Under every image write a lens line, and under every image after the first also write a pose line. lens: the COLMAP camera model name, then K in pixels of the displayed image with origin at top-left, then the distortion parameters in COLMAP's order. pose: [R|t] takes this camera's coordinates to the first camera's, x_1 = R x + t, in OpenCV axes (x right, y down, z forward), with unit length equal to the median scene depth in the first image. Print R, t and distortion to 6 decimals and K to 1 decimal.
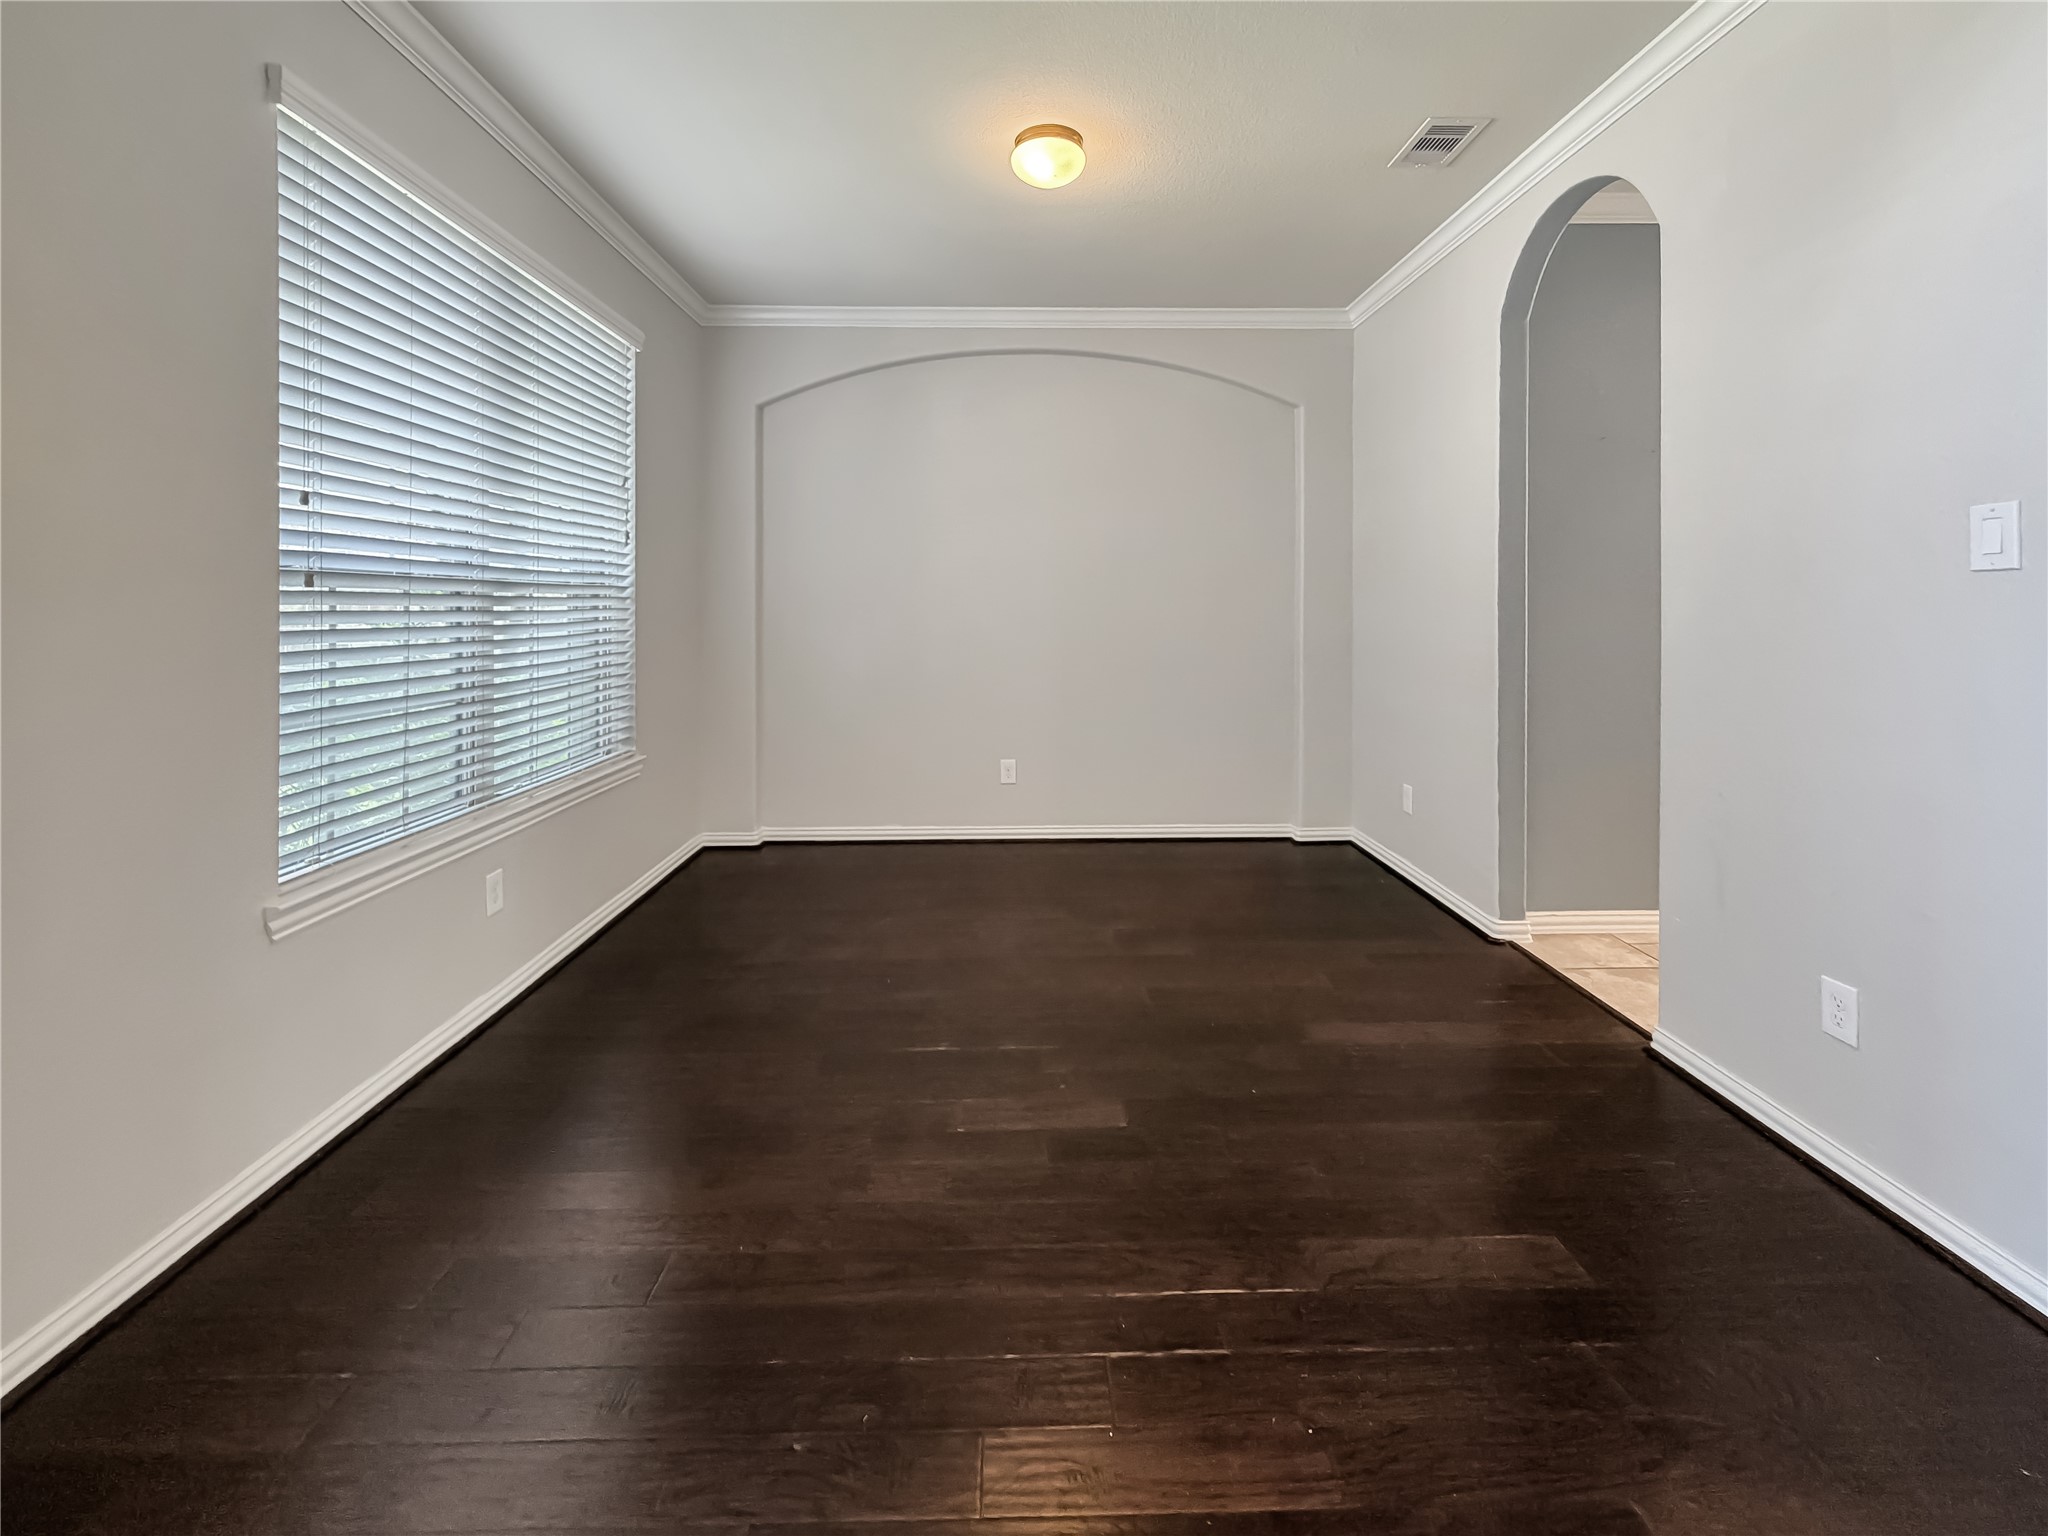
lens RADIAL K [[881.6, 0, 1016.9], [0, 881.6, 594.7], [0, 0, 1]] dist [-0.000706, -0.000354]
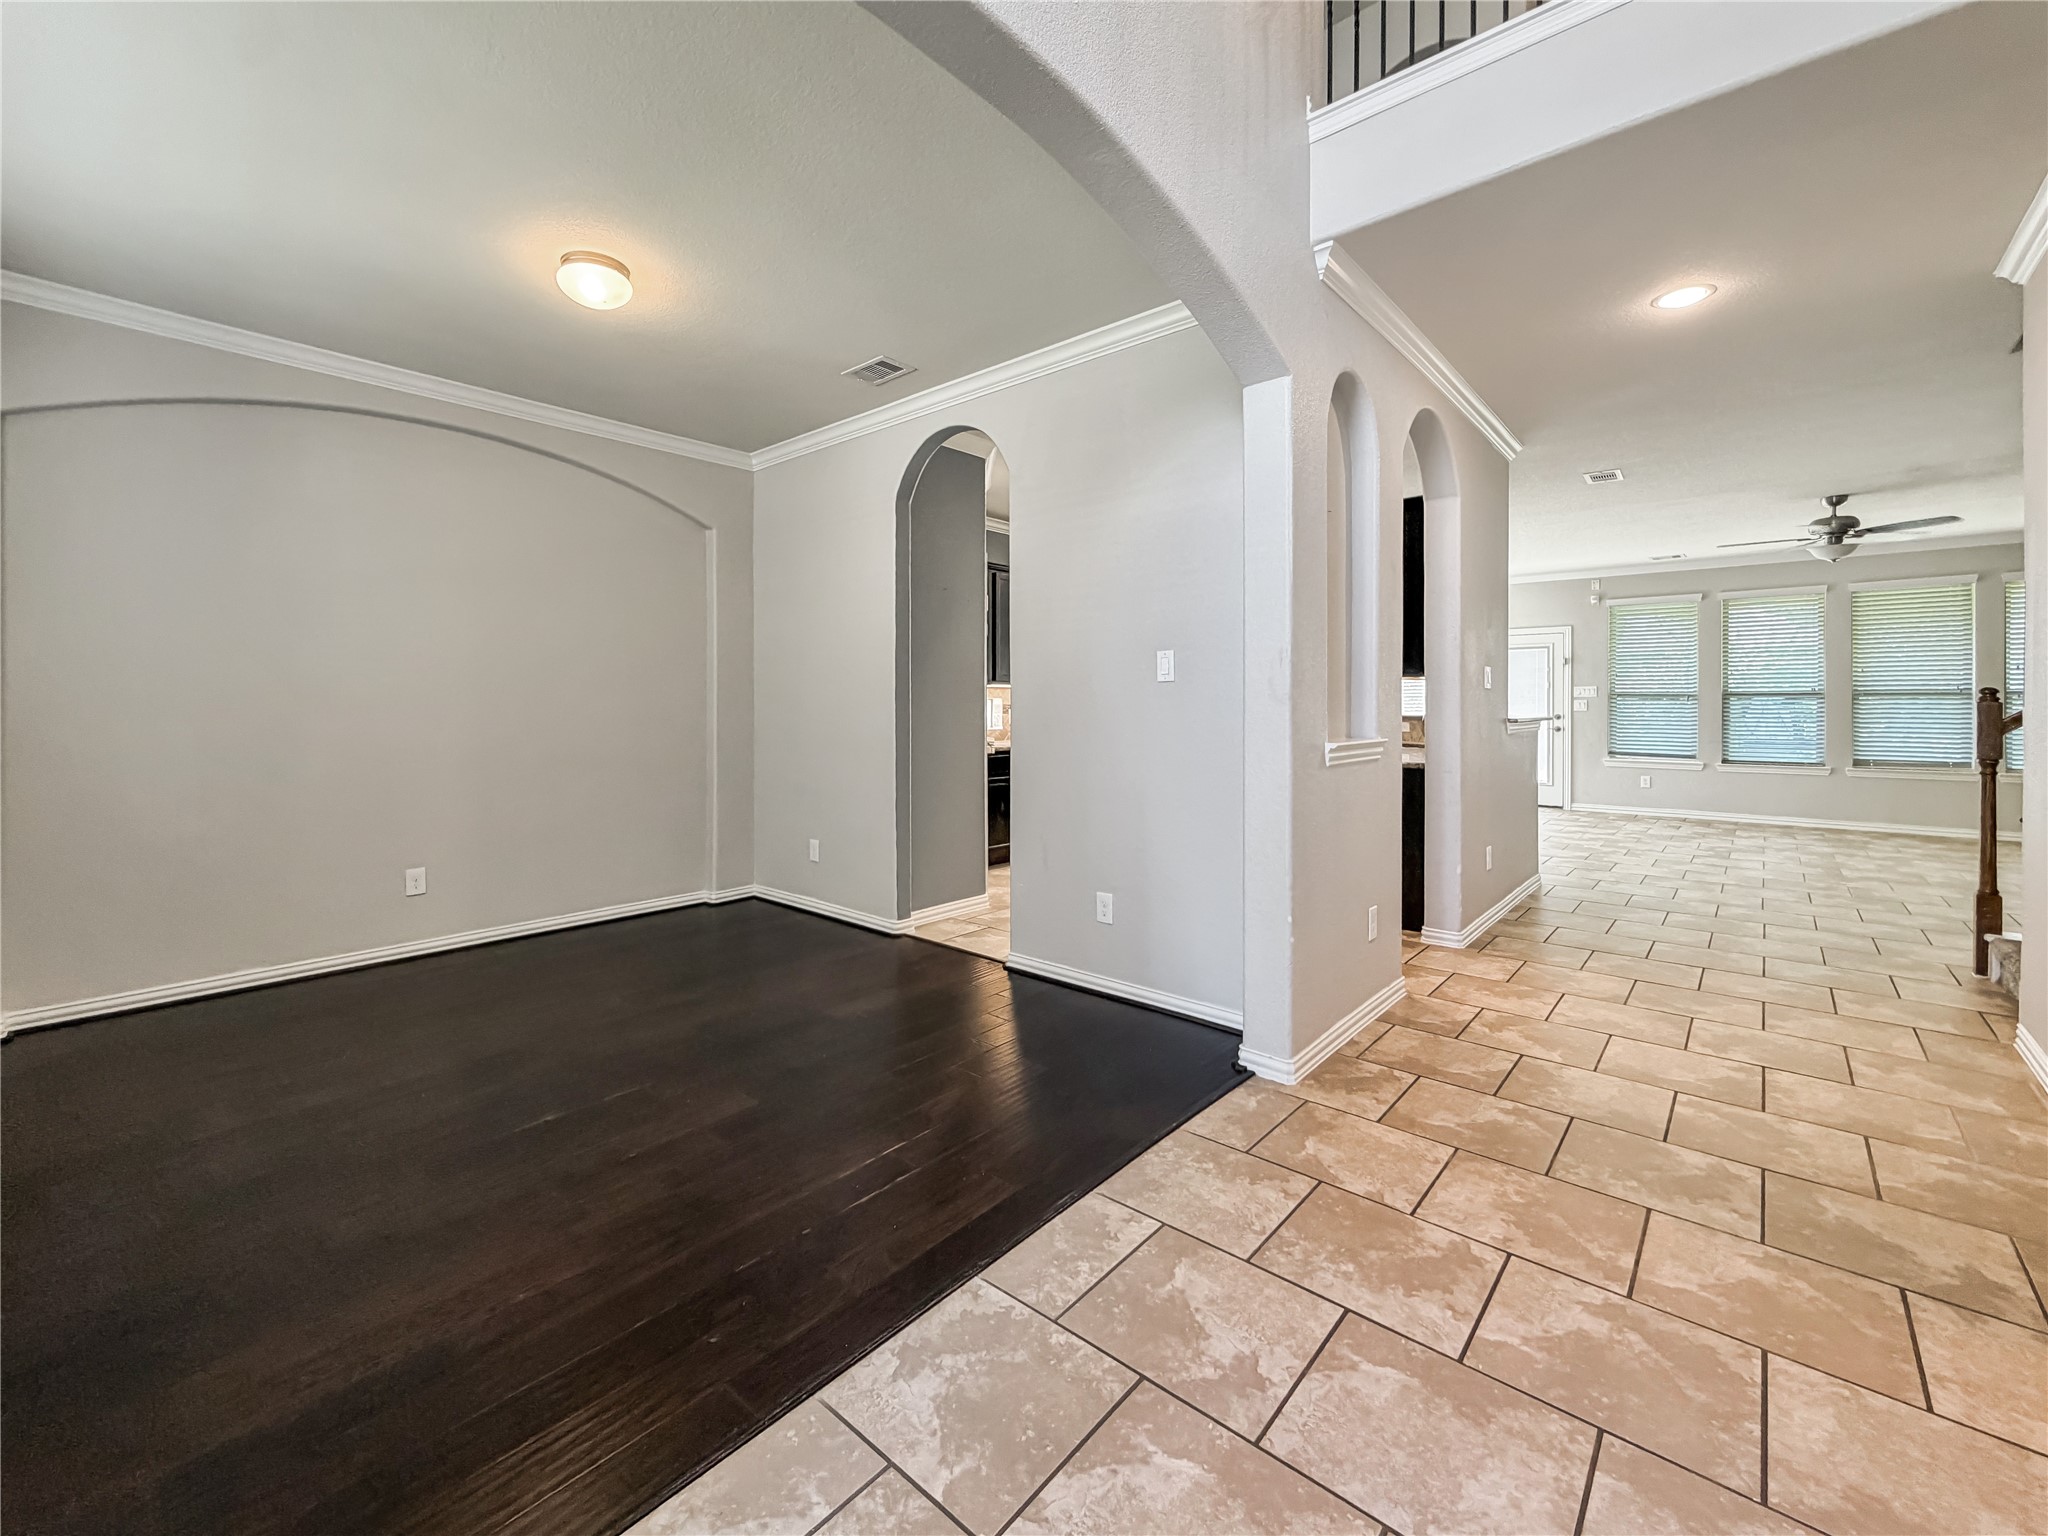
lens RADIAL K [[860.6, 0, 1004.3], [0, 860.6, 684.1], [0, 0, 1]] dist [0.000682, 0.000516]
pose [[0.676448, 0.019957, 0.736220, -0.366109], [-0.009669, 0.999787, -0.018218, 0.010410], [-0.736427, 0.005205, 0.676497, -0.069882]]
